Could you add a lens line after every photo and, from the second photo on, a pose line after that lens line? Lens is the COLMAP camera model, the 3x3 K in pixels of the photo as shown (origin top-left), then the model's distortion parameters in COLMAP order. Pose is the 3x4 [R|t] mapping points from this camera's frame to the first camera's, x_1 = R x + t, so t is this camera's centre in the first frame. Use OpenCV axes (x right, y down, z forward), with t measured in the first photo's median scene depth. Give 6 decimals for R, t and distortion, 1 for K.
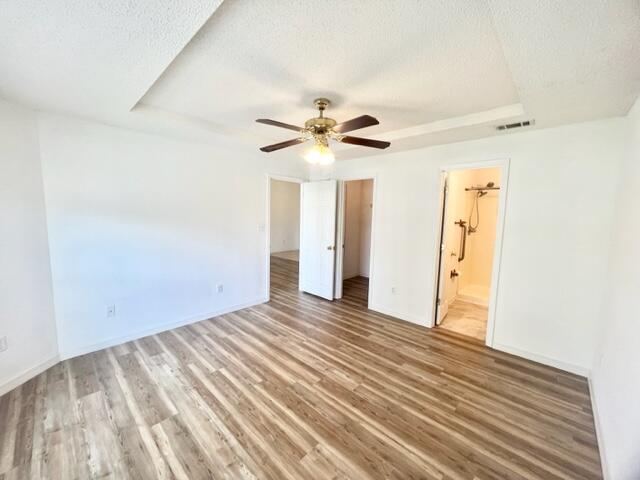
lens RADIAL K [[254.9, 0, 320.0], [0, 254.9, 240.0], [0, 0, 1]] dist [0.000932, 0.000158]
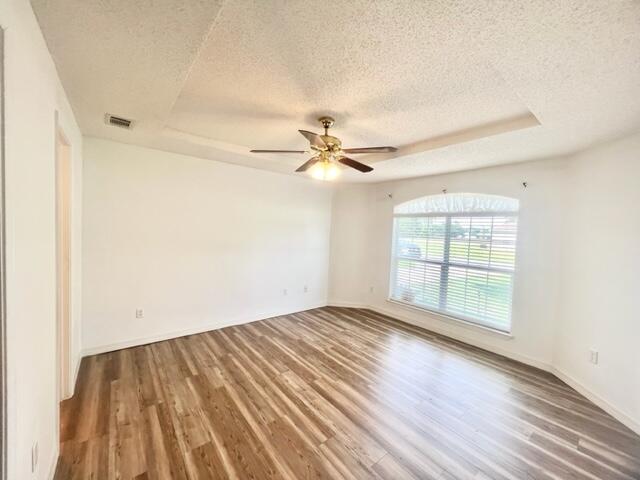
lens RADIAL K [[254.9, 0, 320.0], [0, 254.9, 240.0], [0, 0, 1]] dist [0.000932, 0.000158]
pose [[-0.988641, -0.064236, 0.135880, -0.134243], [-0.044374, 0.988516, 0.144454, -0.200609], [-0.143599, 0.136784, -0.980138, 1.998101]]
